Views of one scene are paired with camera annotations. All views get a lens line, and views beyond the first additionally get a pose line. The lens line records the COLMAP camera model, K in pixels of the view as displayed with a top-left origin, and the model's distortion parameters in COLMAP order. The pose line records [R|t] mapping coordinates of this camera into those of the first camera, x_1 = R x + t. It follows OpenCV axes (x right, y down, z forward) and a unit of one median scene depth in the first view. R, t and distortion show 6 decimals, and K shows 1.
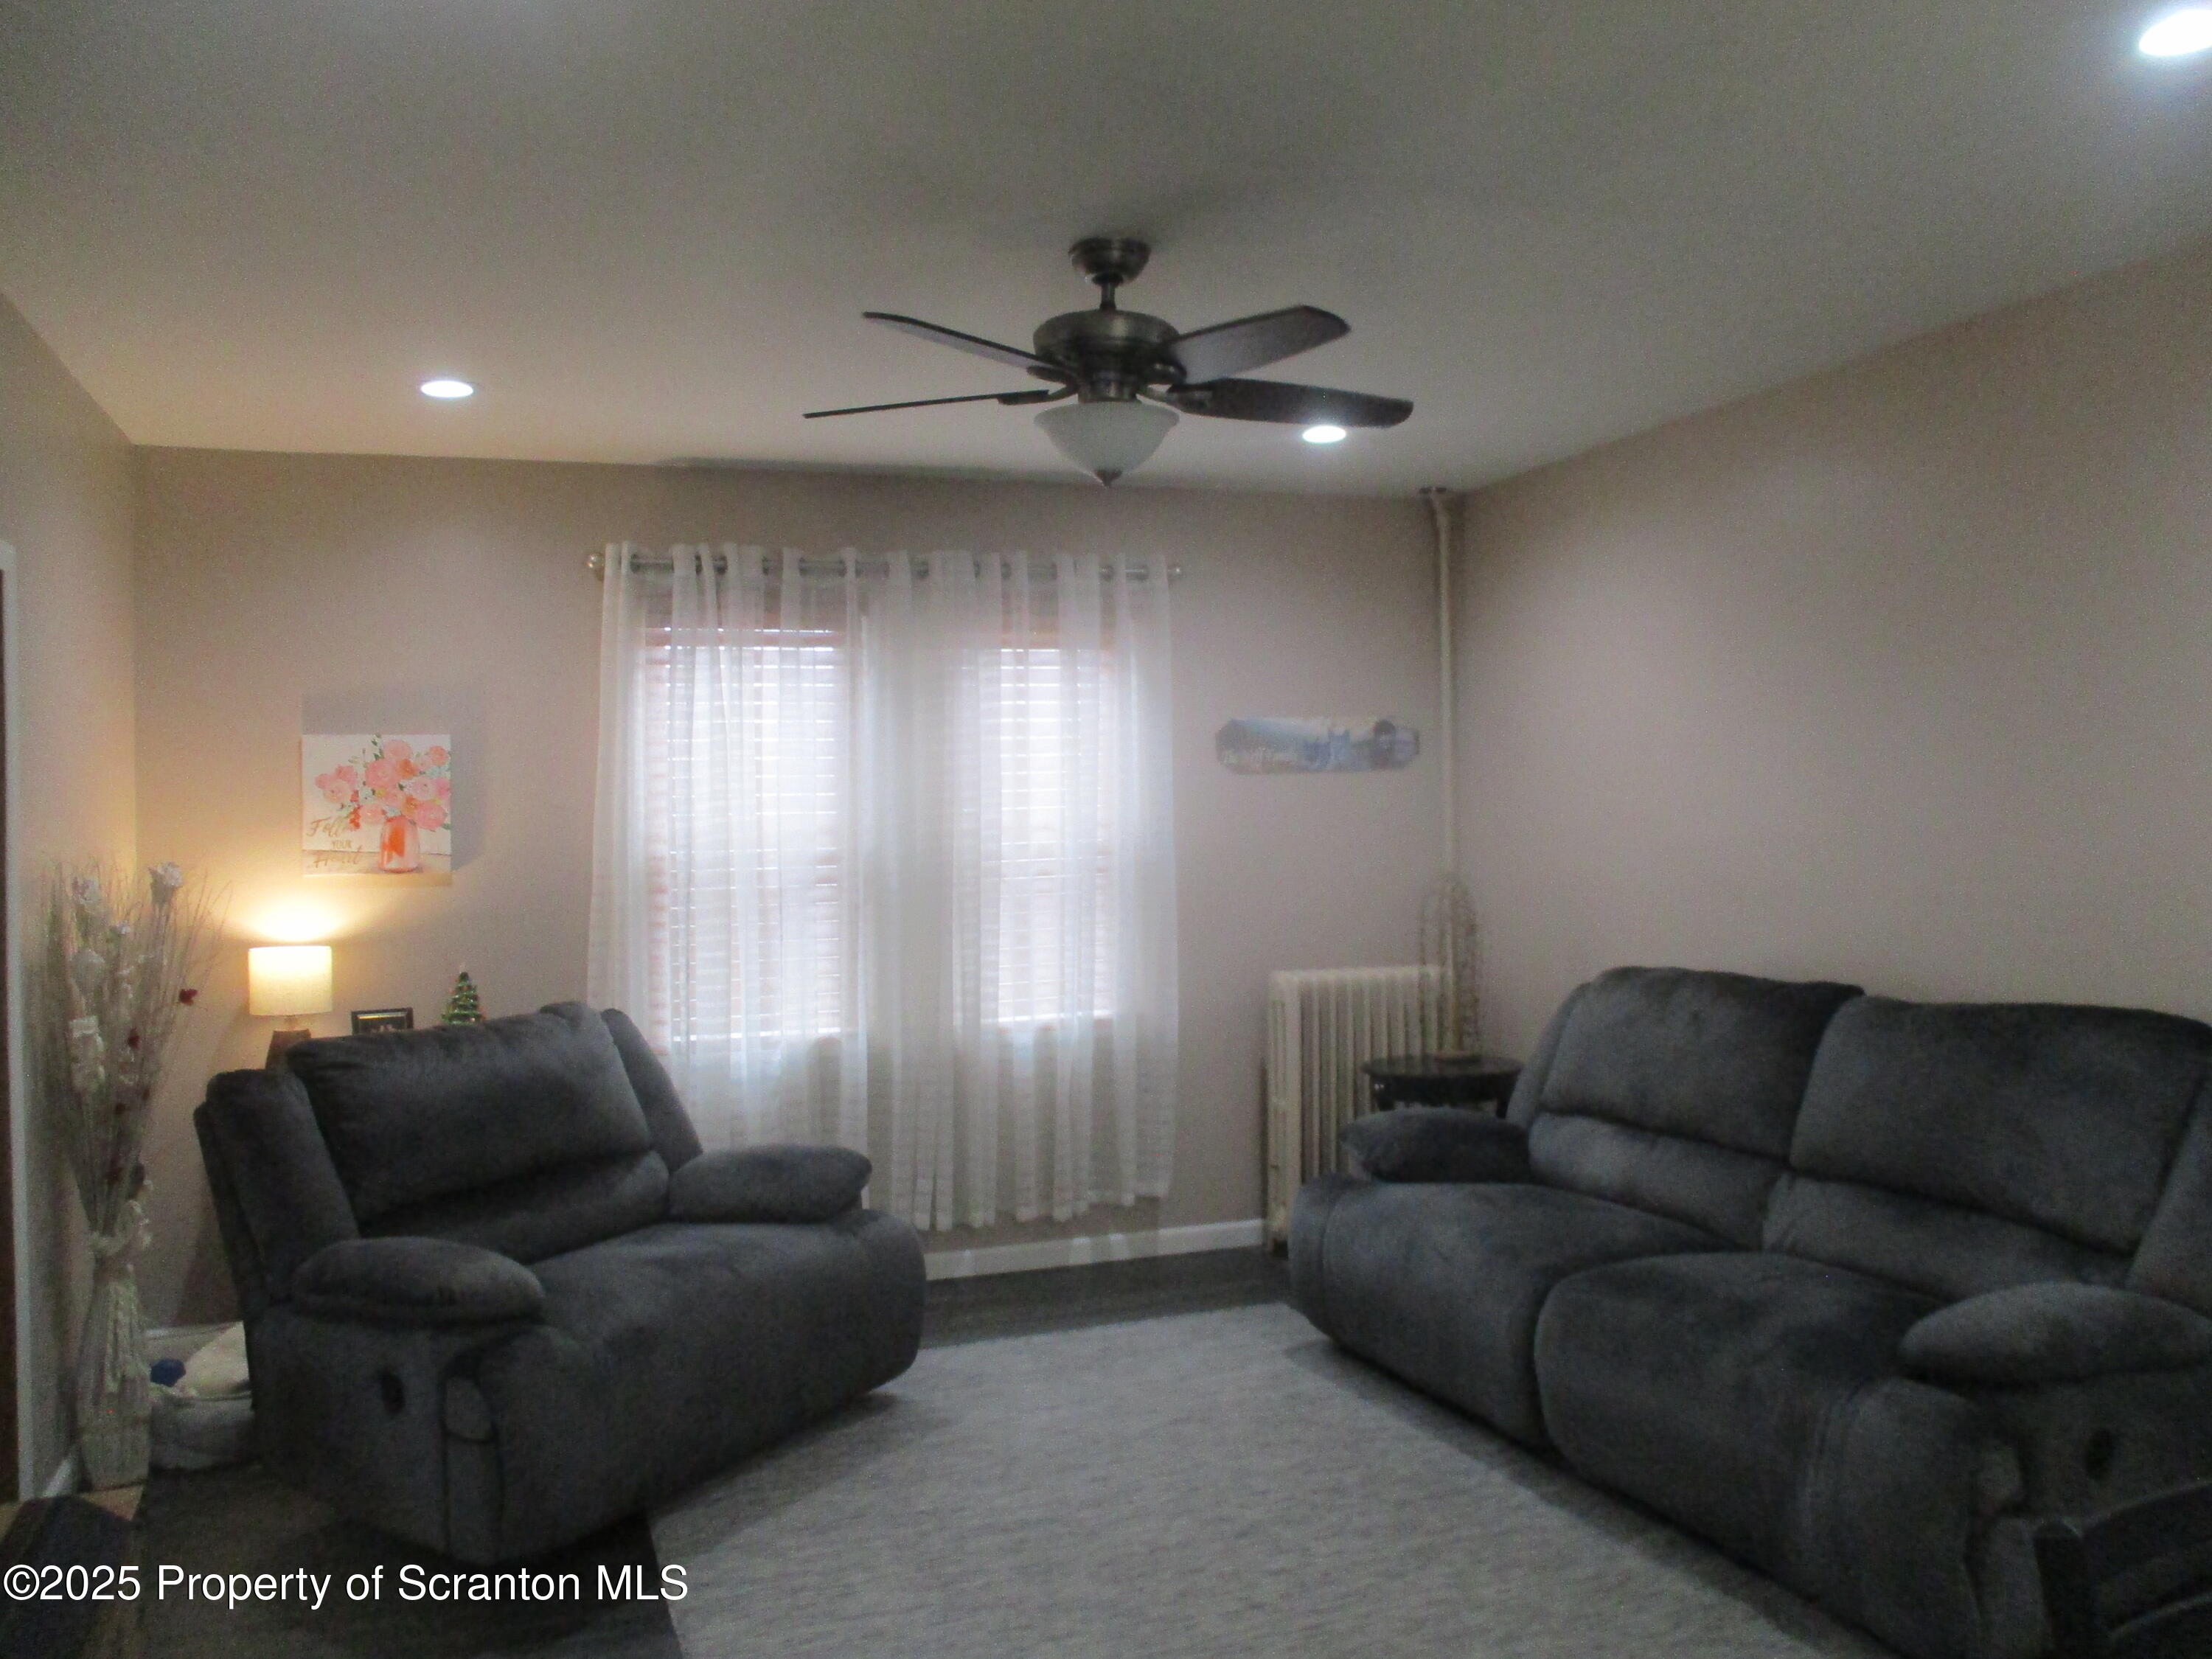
lens RADIAL K [[1828.2, 0, 1130.5], [0, 1828.2, 825.4], [0, 0, 1]] dist [-0.033171, -0.003527]
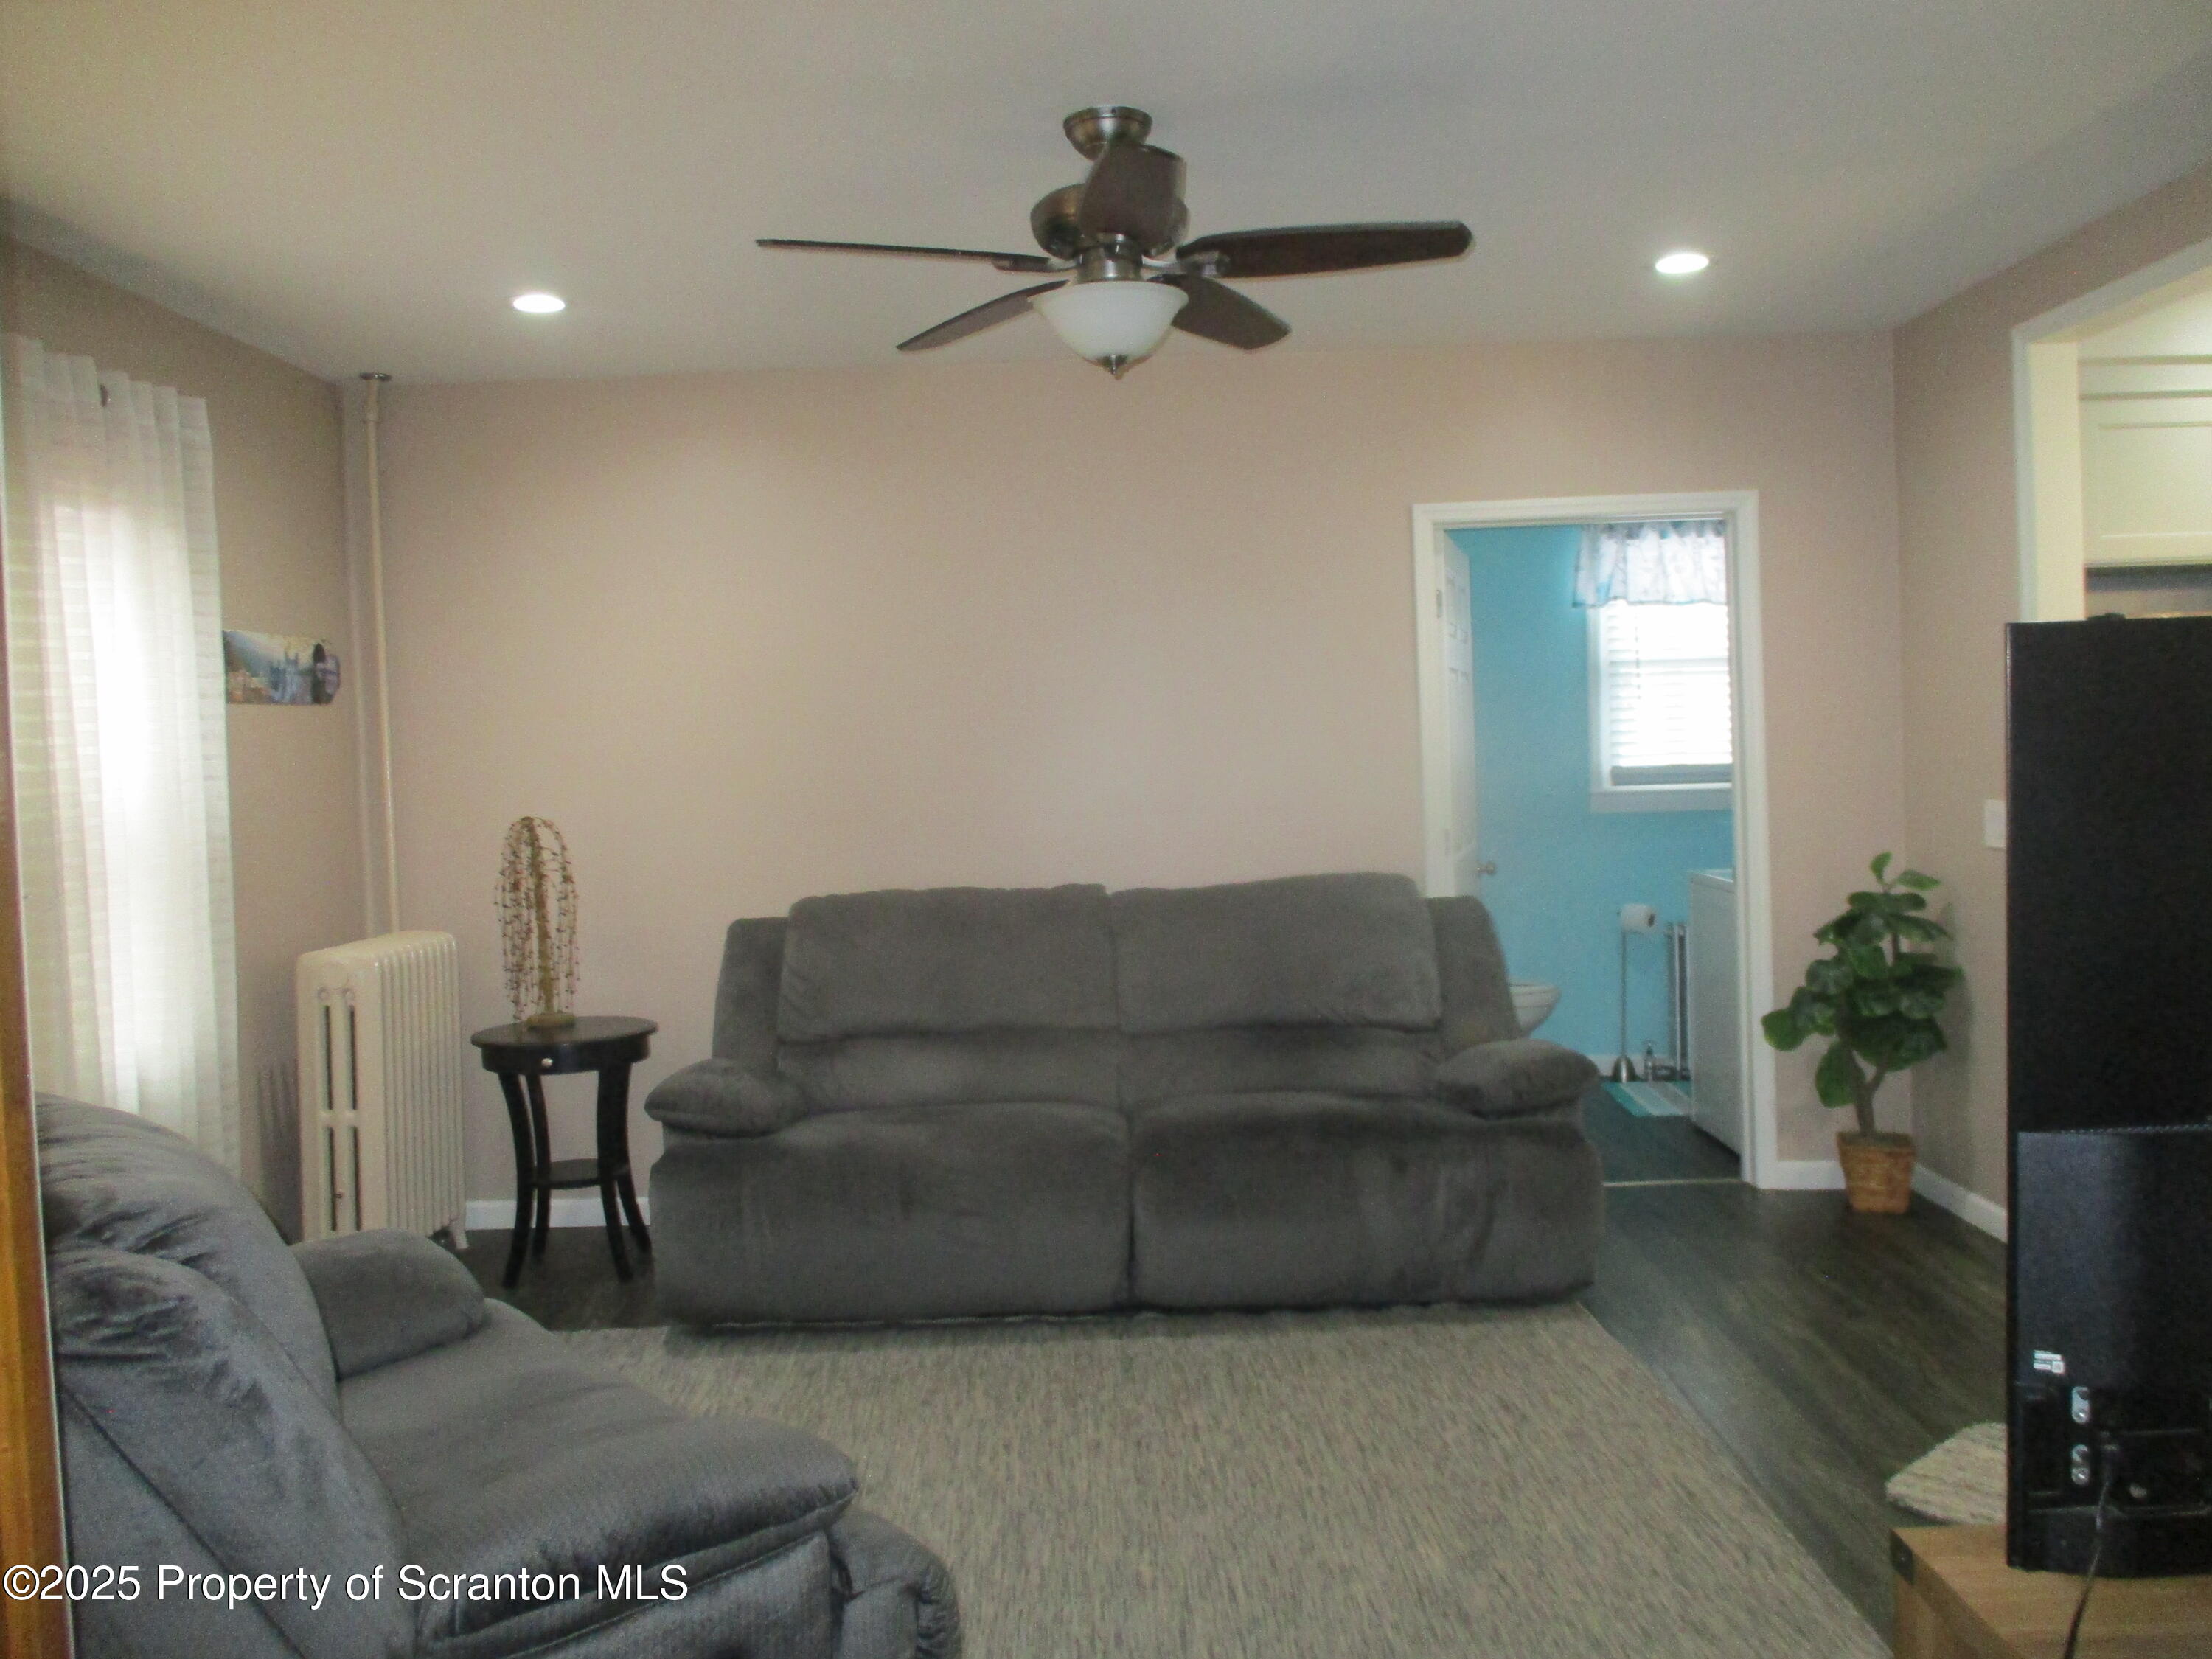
lens RADIAL K [[1828.2, 0, 1130.5], [0, 1828.2, 825.4], [0, 0, 1]] dist [-0.033171, -0.003527]
pose [[0.345533, -0.038520, 0.937616, -0.866553], [0.023219, 0.999202, 0.032494, 0.010553], [-0.938119, 0.010543, 0.346152, 0.637047]]
